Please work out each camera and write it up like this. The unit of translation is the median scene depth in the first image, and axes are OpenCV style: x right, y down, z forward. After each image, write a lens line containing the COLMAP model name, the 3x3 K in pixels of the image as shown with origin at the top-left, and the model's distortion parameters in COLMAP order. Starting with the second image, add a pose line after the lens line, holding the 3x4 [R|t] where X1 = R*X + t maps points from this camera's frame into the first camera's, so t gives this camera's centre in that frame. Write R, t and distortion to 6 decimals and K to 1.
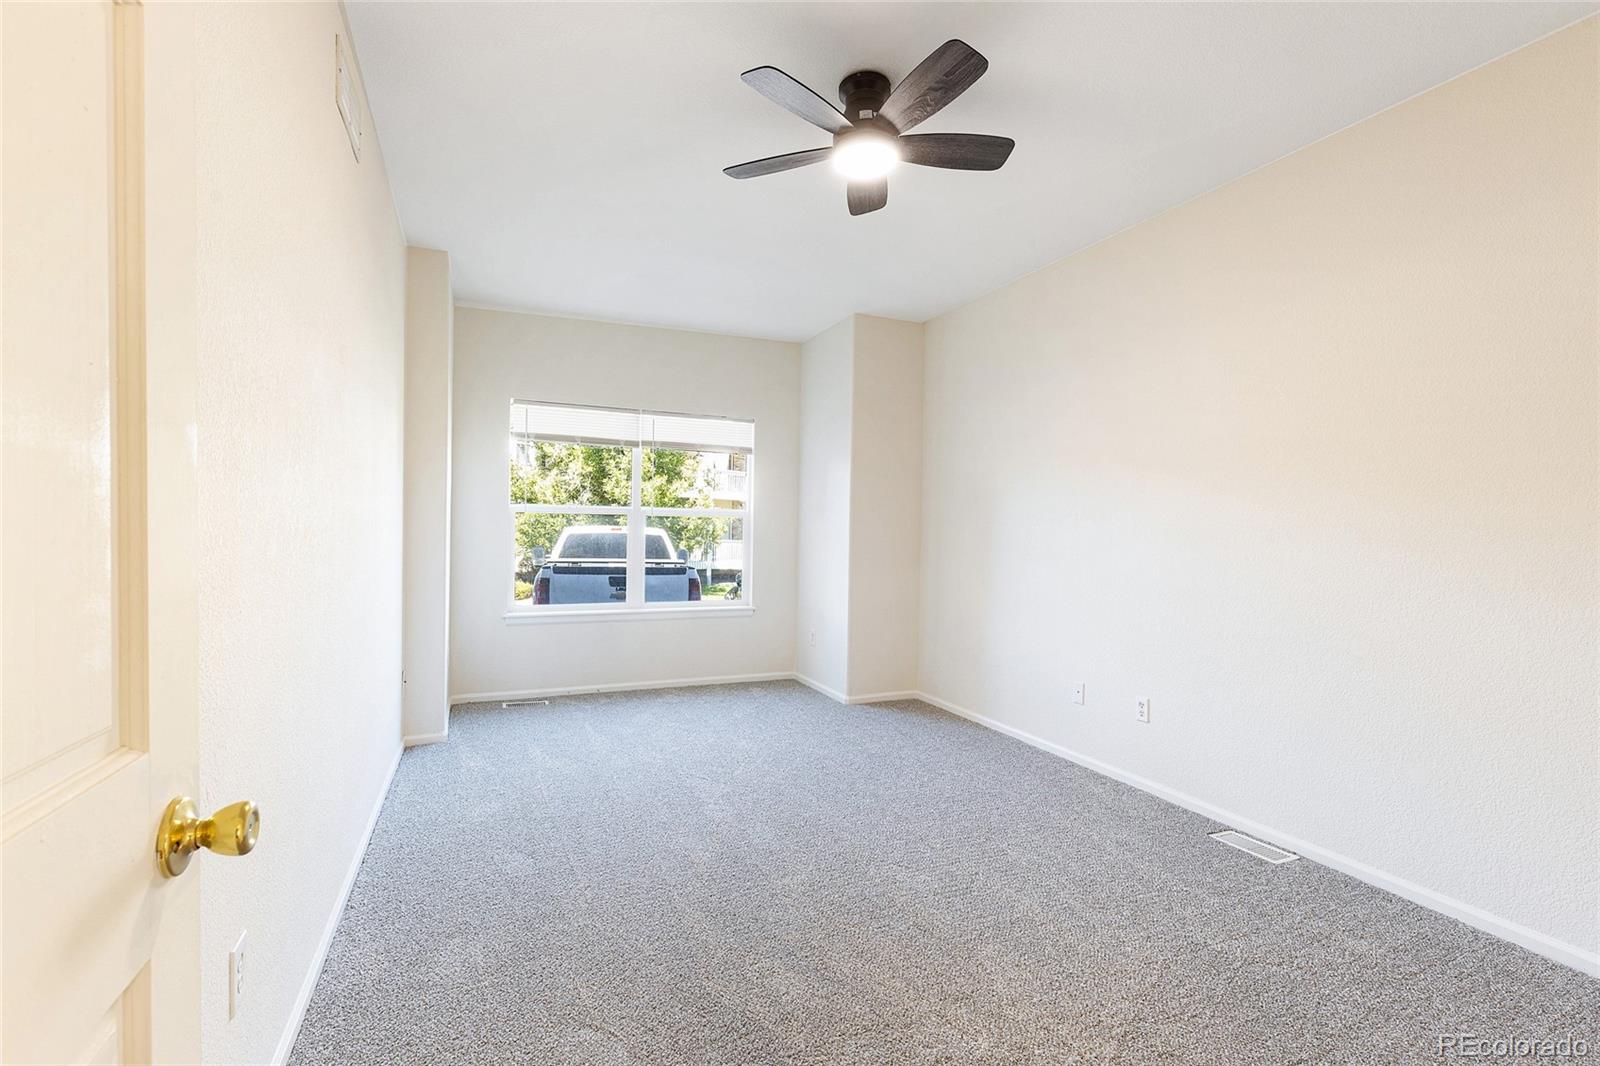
lens RADIAL K [[737.5, 0, 806.4], [0, 737.5, 515.5], [0, 0, 1]] dist [0.003334, -0.000870]
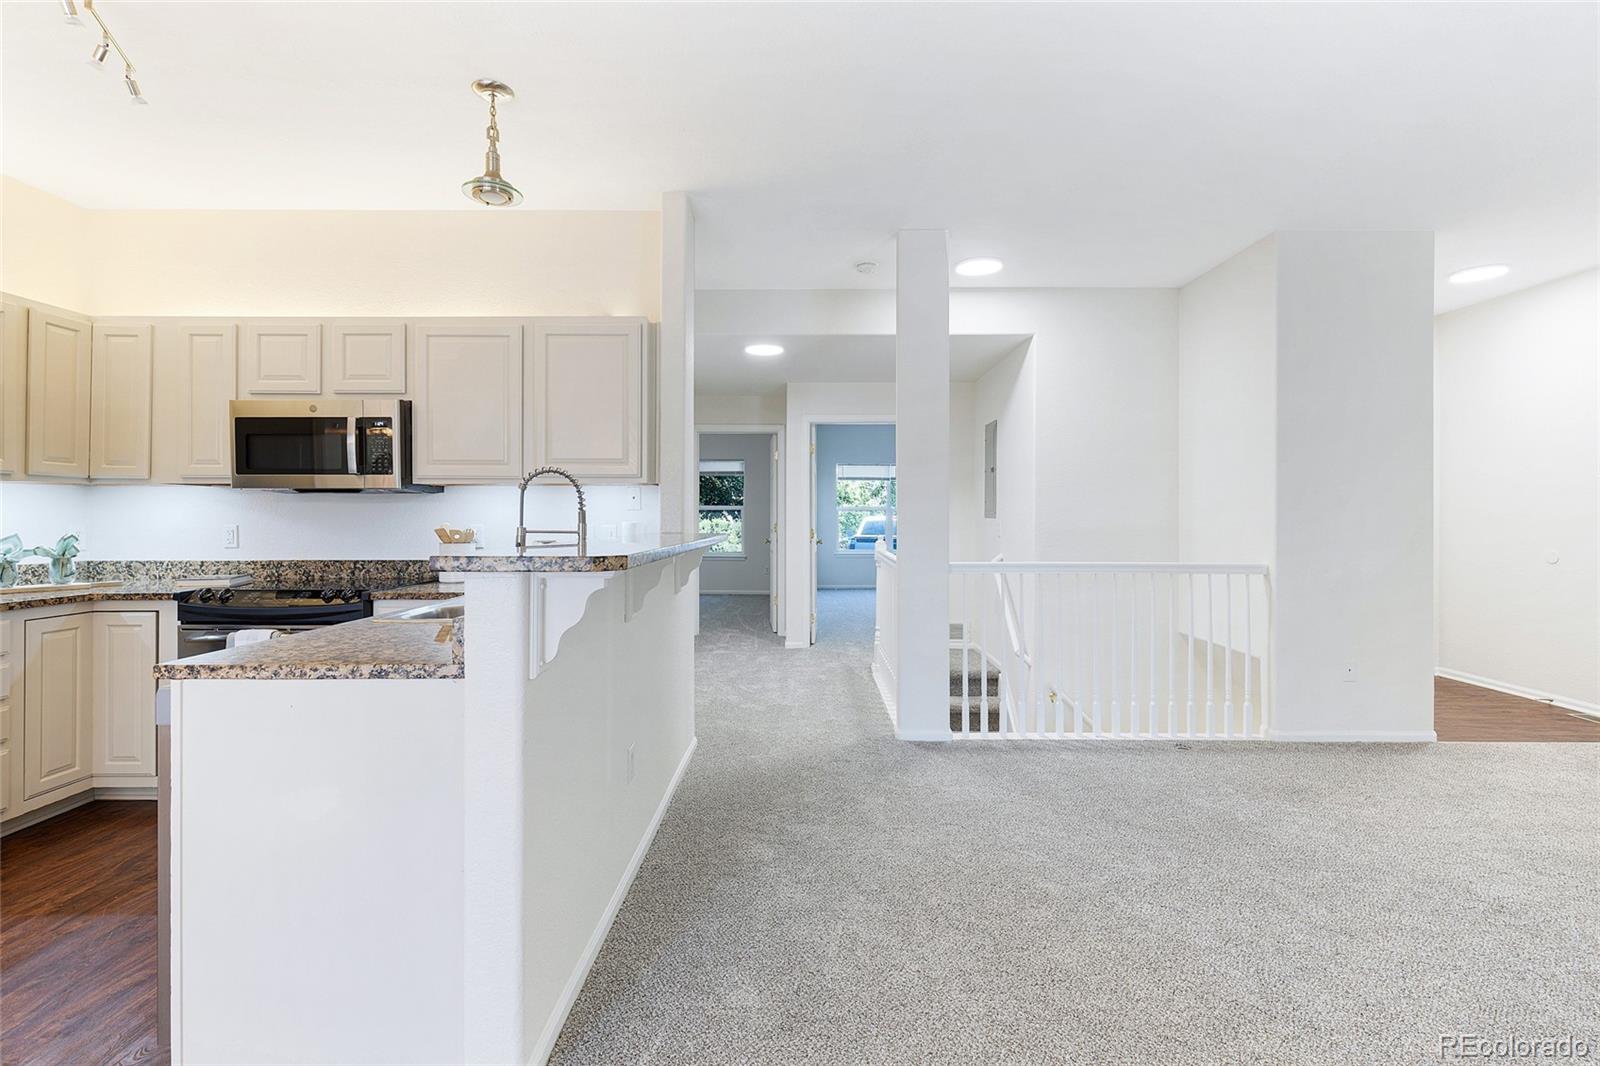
lens RADIAL K [[740.2, 0, 808.4], [0, 740.2, 510.9], [0, 0, 1]] dist [0.004444, -0.000314]
pose [[0.917829, -0.015795, -0.396661, 0.201698], [0.018816, 0.999816, 0.003727, -0.006738], [0.396529, -0.010885, 0.917957, -0.537063]]
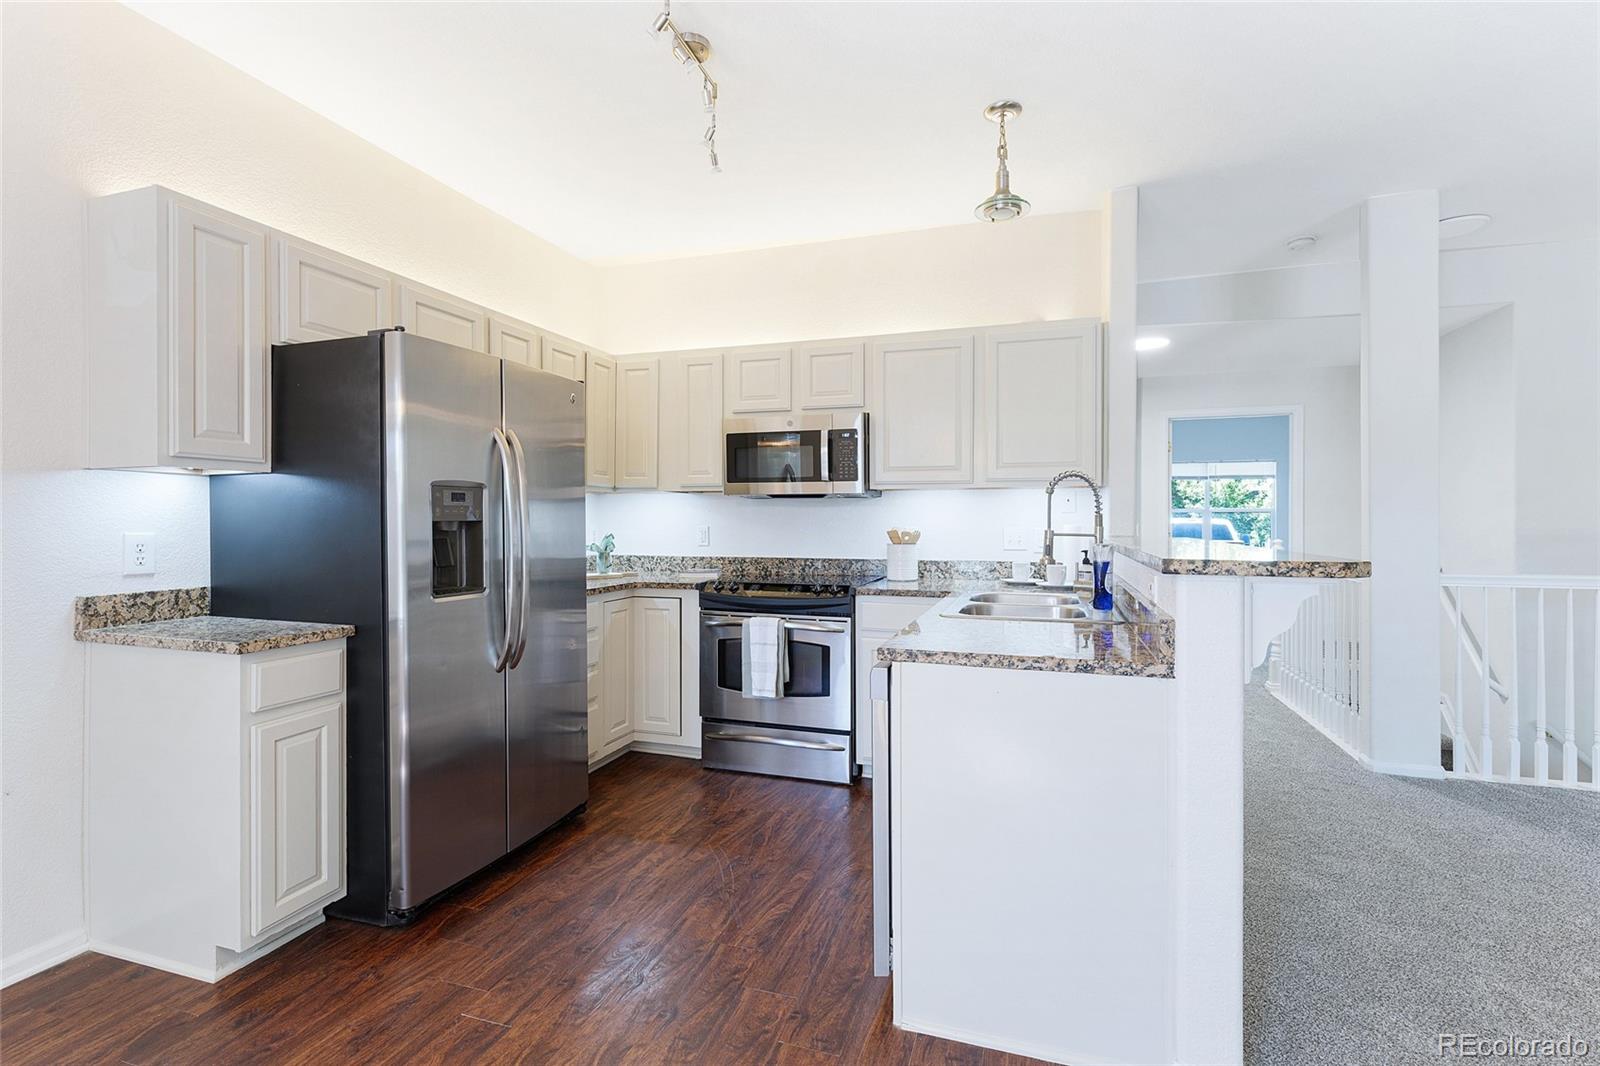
lens RADIAL K [[737.5, 0, 806.4], [0, 737.5, 515.5], [0, 0, 1]] dist [0.003334, -0.000870]
pose [[0.749252, -0.014527, -0.662126, 0.134793], [0.020448, 0.999790, 0.001204, -0.008753], [0.661970, -0.014441, 0.749391, -0.583683]]
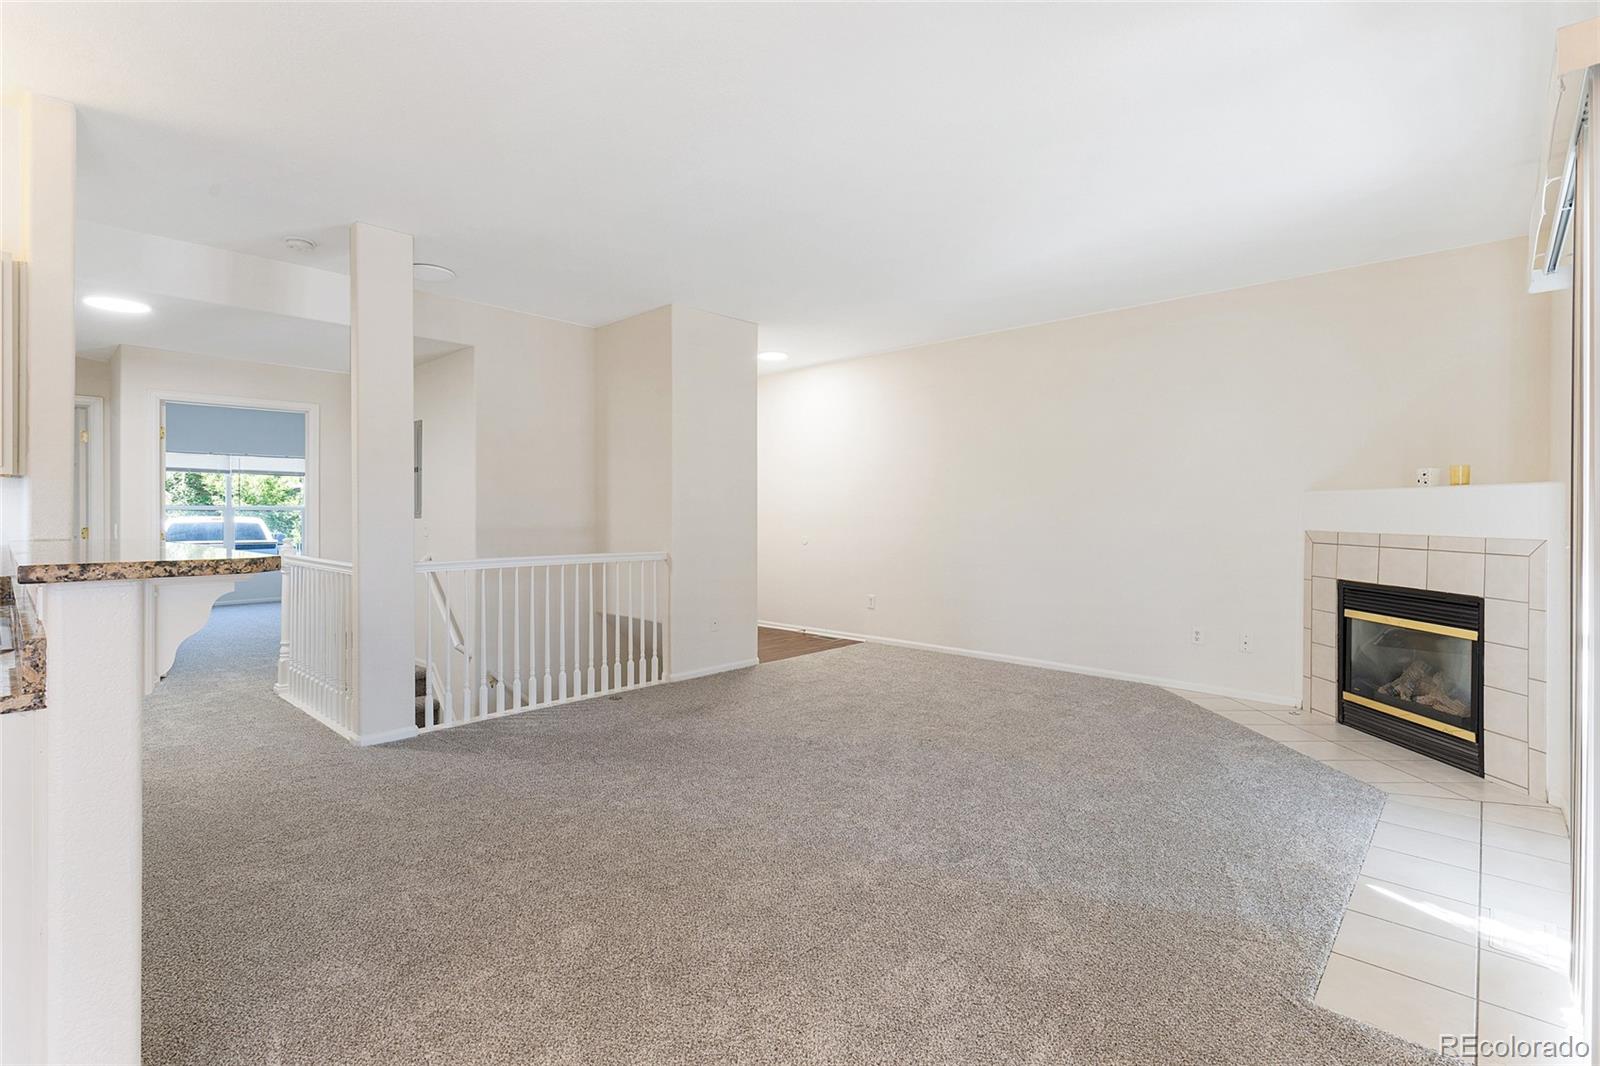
lens RADIAL K [[737.5, 0, 806.4], [0, 737.5, 515.5], [0, 0, 1]] dist [0.003334, -0.000870]
pose [[0.913270, -0.015247, 0.407070, 0.155109], [0.007139, 0.999745, 0.021428, -0.008400], [-0.407293, -0.016664, 0.913146, -0.587998]]
